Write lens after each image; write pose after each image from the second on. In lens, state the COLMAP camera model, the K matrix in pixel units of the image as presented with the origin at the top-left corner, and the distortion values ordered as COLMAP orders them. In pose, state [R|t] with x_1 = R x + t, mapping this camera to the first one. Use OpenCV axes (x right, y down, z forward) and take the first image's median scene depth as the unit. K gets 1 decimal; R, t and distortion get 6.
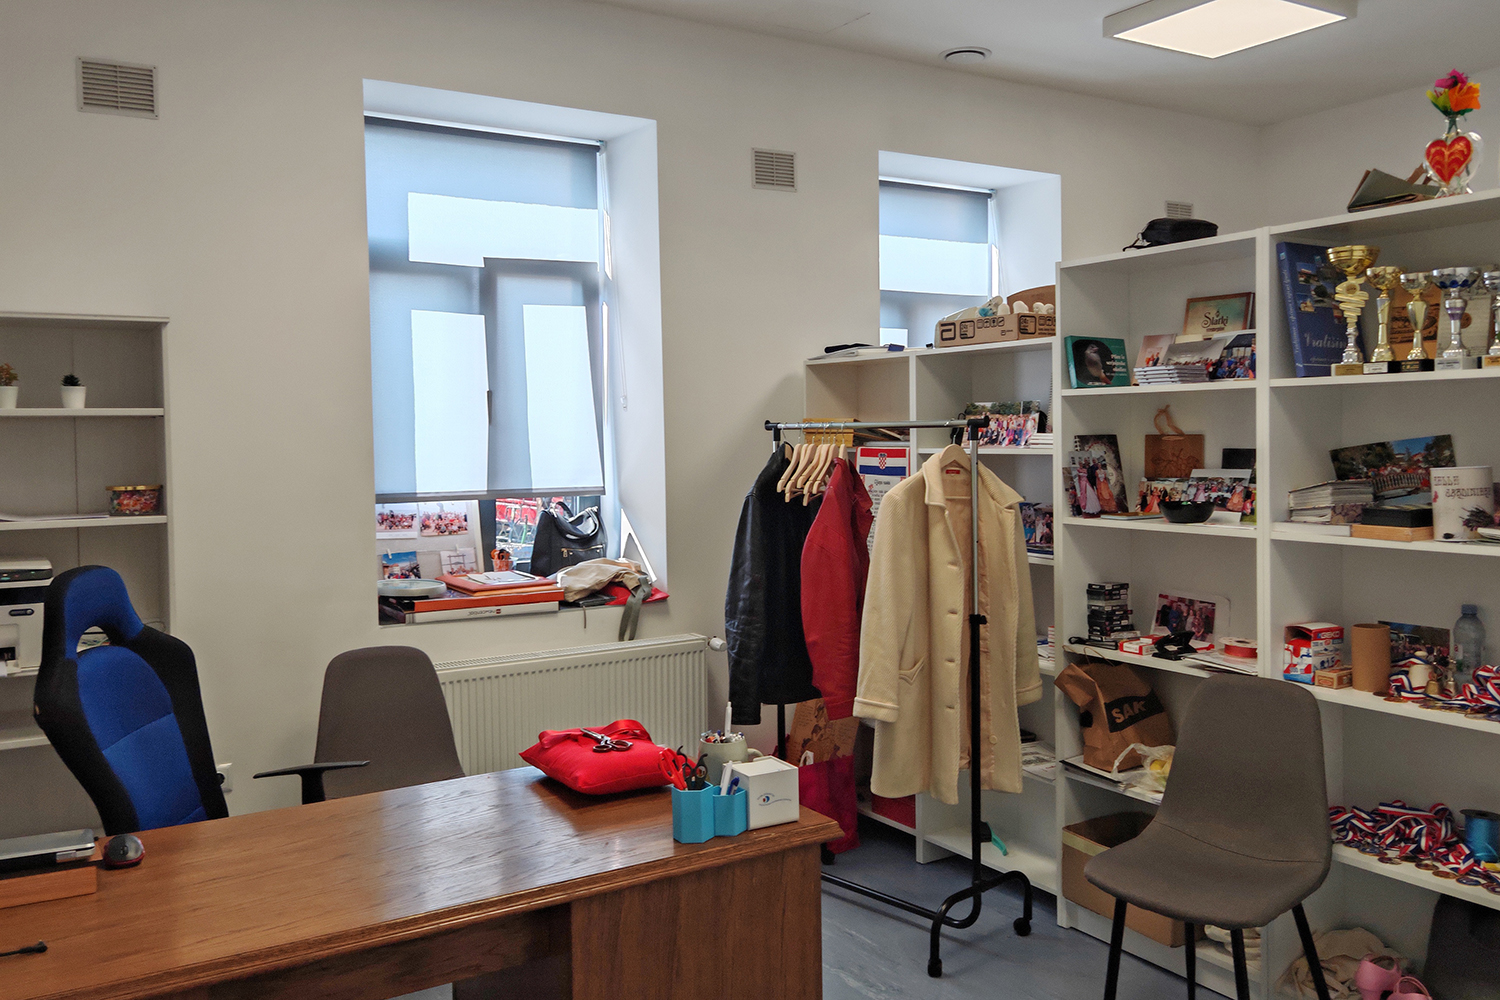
lens RADIAL K [[1313.0, 0, 754.0], [0, 1313.0, 460.7], [0, 0, 1]] dist [-0.001678, 0.007915]
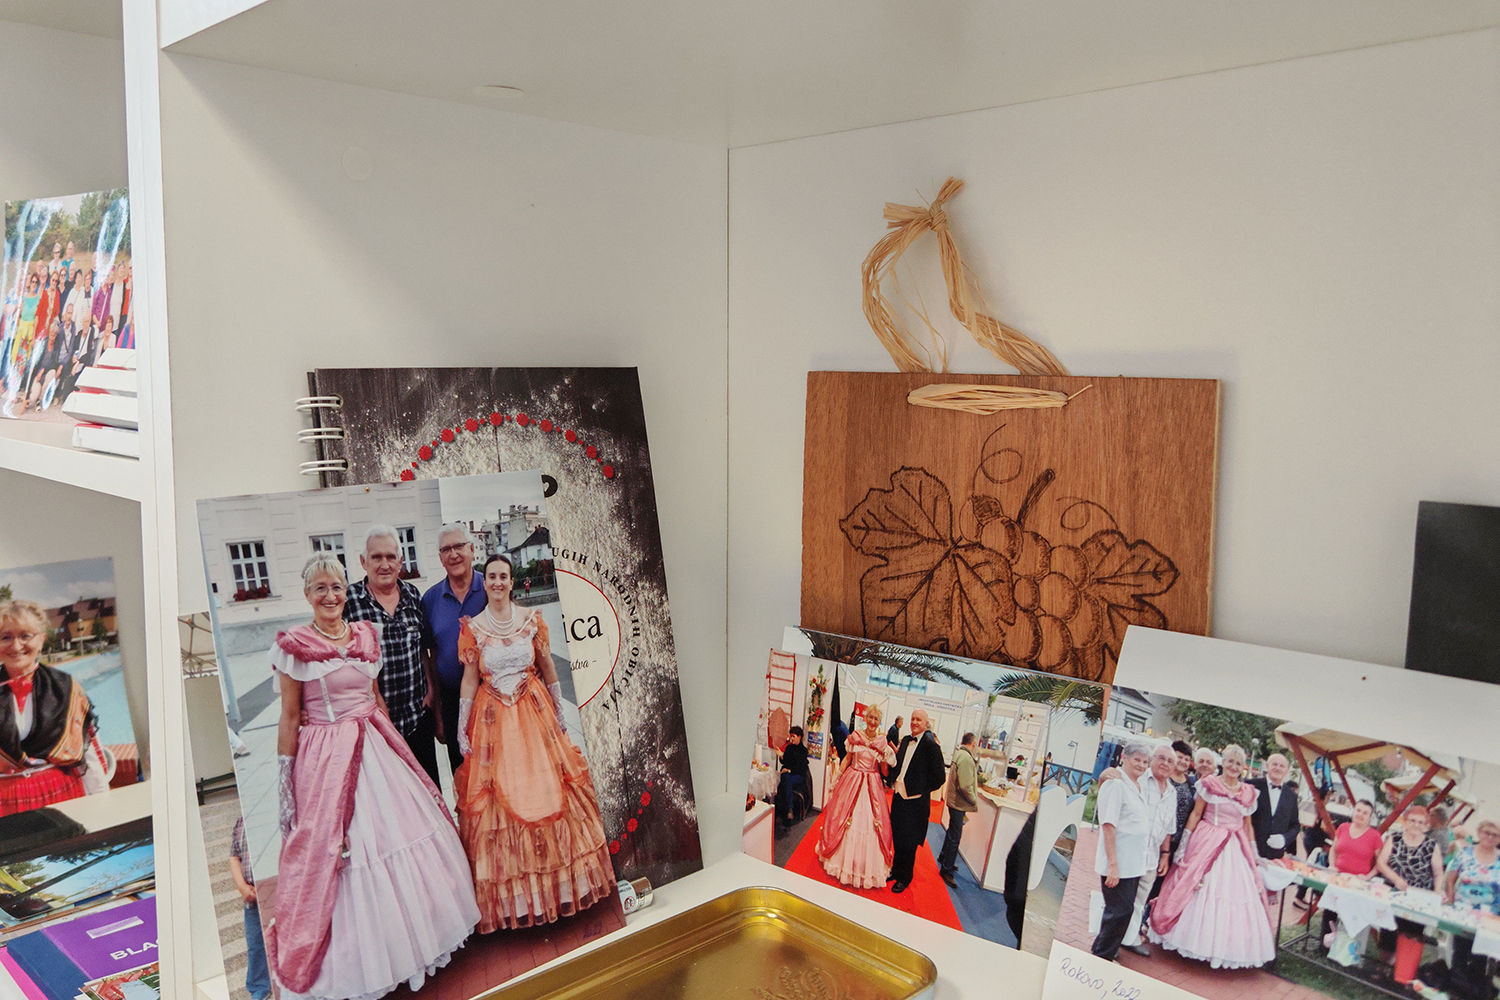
lens RADIAL K [[1313.0, 0, 754.0], [0, 1313.0, 460.7], [0, 0, 1]] dist [-0.001678, 0.007915]
pose [[0.970759, 0.001357, 0.240051, 0.256251], [-0.014813, 0.998417, 0.054260, -0.017709], [-0.239598, -0.056229, 0.969243, 0.856390]]
